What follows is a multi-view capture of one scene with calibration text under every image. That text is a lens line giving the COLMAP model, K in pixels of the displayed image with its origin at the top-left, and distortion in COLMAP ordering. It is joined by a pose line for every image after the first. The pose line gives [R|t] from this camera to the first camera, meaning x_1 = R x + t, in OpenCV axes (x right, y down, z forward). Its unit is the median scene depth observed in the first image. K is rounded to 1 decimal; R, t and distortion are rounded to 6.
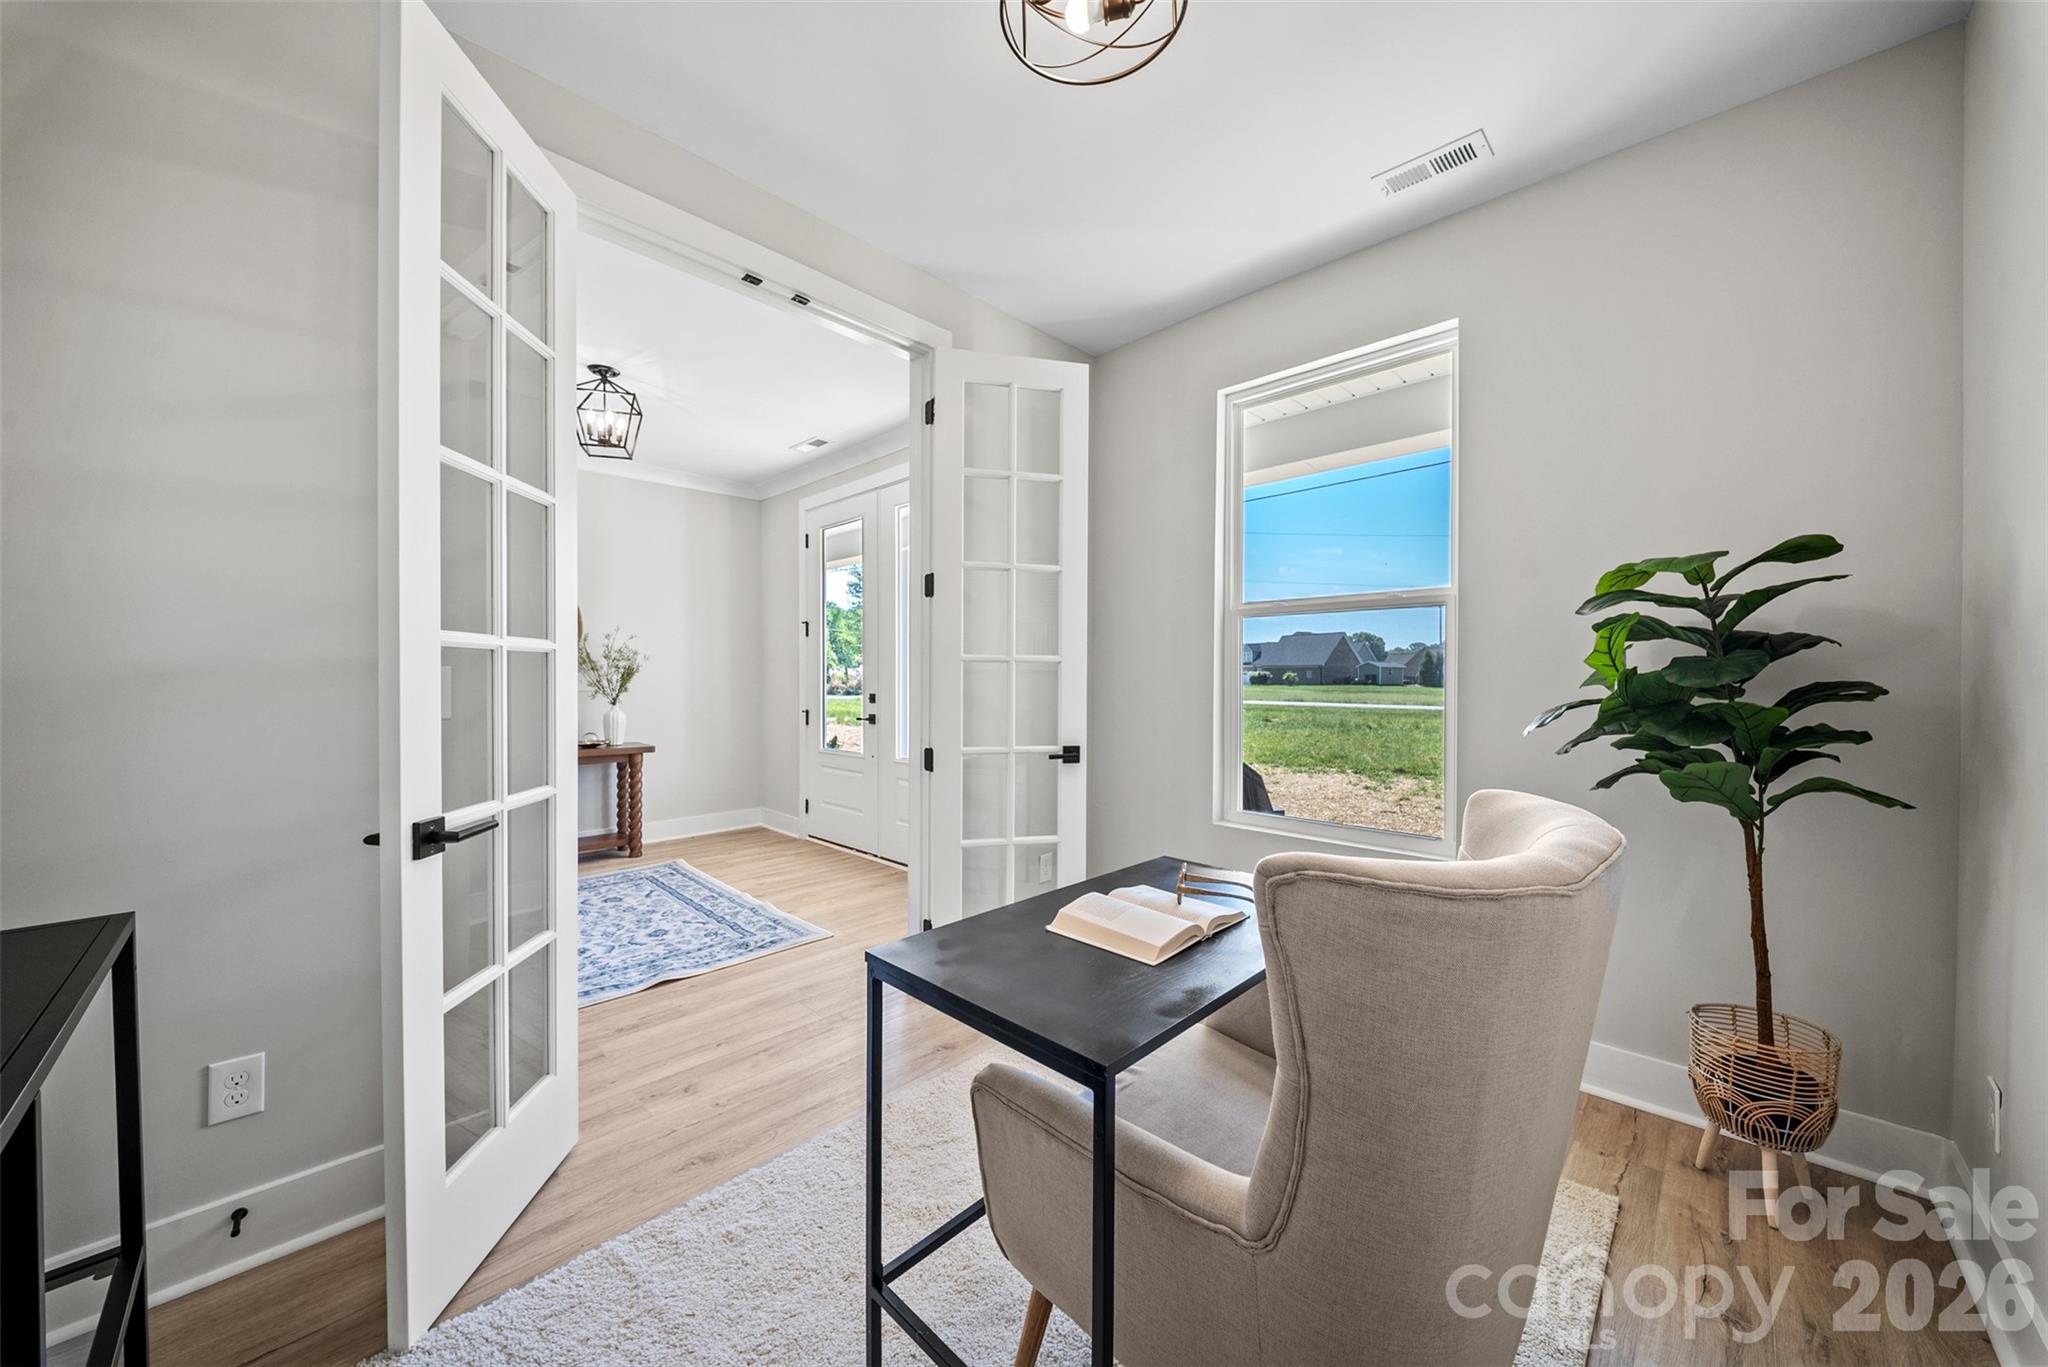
lens RADIAL K [[726.0, 0, 1032.9], [0, 726.0, 692.7], [0, 0, 1]] dist [0.003804, -0.003614]
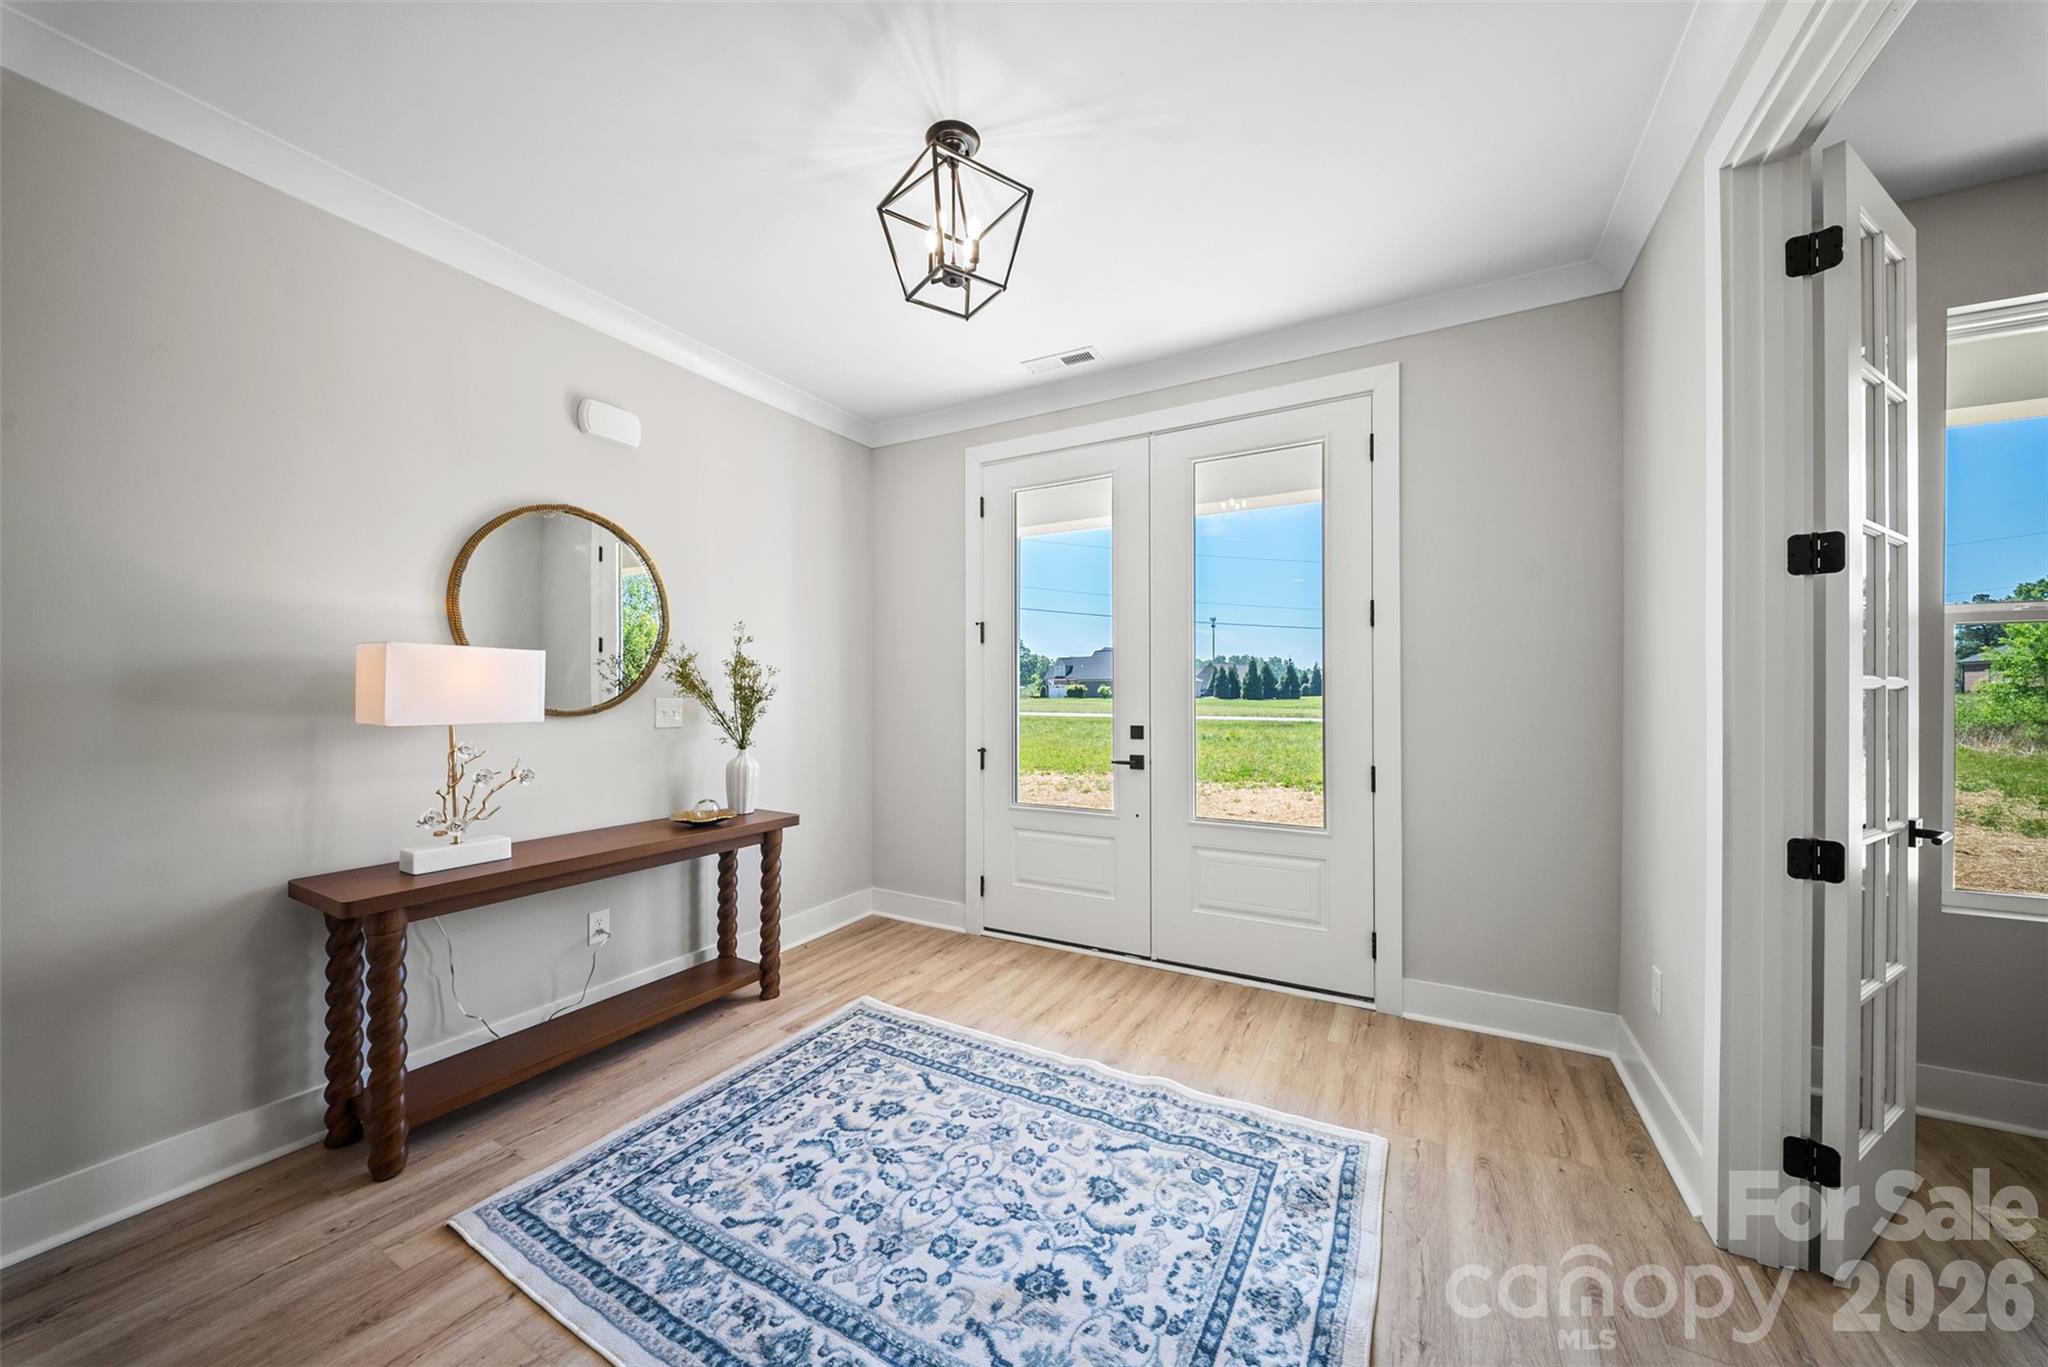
lens RADIAL K [[726.0, 0, 1032.5], [0, 726.0, 696.2], [0, 0, 1]] dist [0.003804, -0.003614]
pose [[0.962576, -0.004742, 0.270972, -0.598906], [0.008458, 0.999885, -0.012549, -0.022926], [-0.270881, 0.014371, 0.962505, 0.414990]]
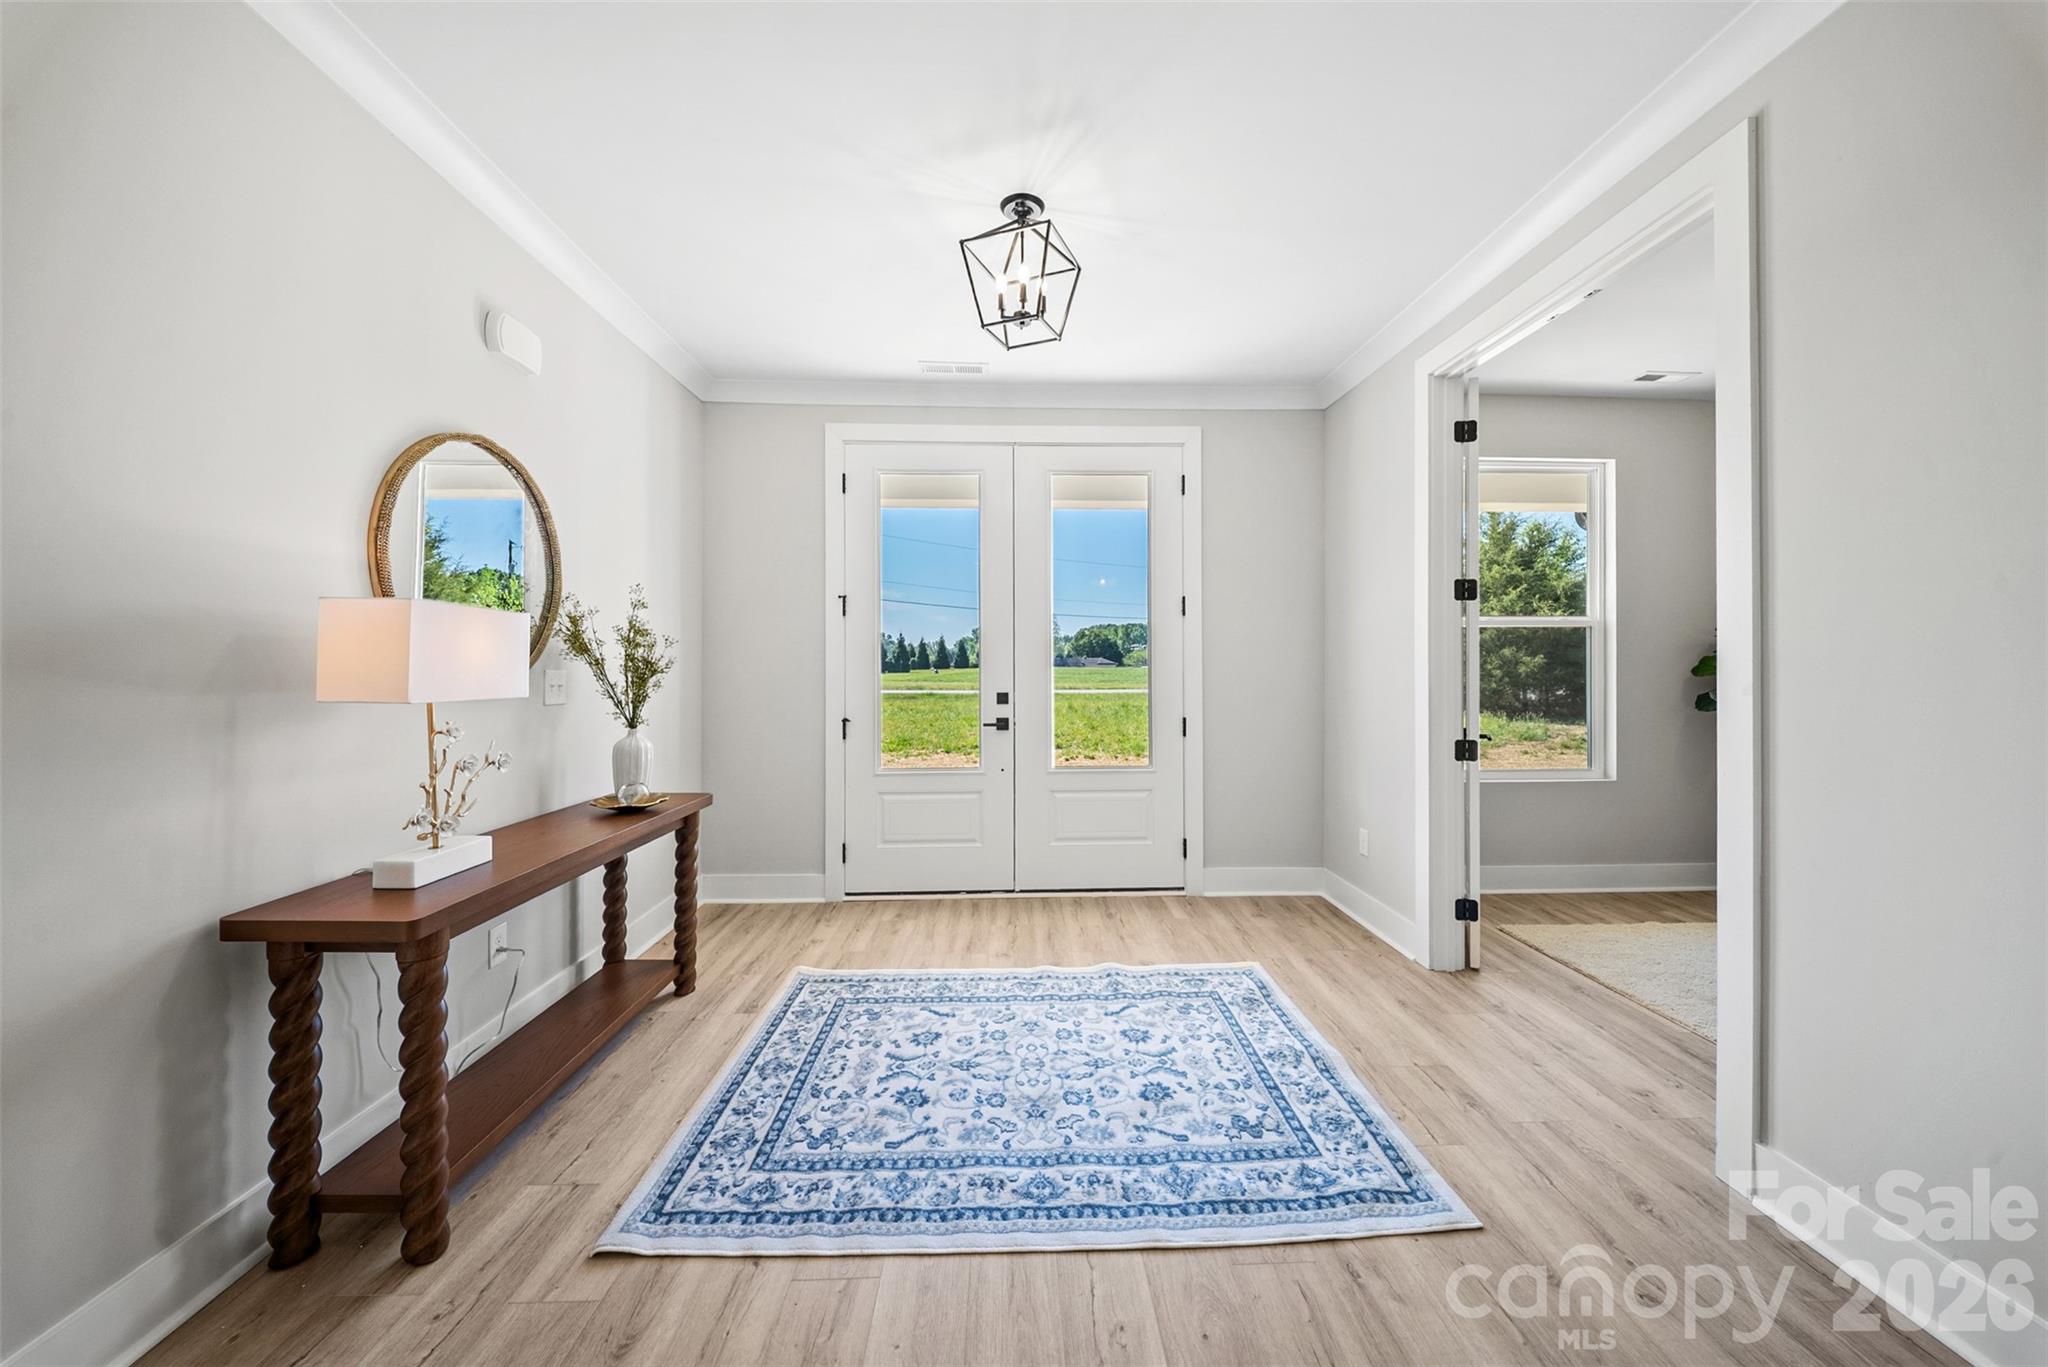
lens RADIAL K [[726.0, 0, 1044.7], [0, 726.0, 672.4], [0, 0, 1]] dist [0.003804, -0.003614]
pose [[0.683008, -0.010718, 0.730332, -0.923916], [0.017776, 0.999840, -0.001951, -0.022813], [-0.730195, 0.014315, 0.683089, 0.481360]]
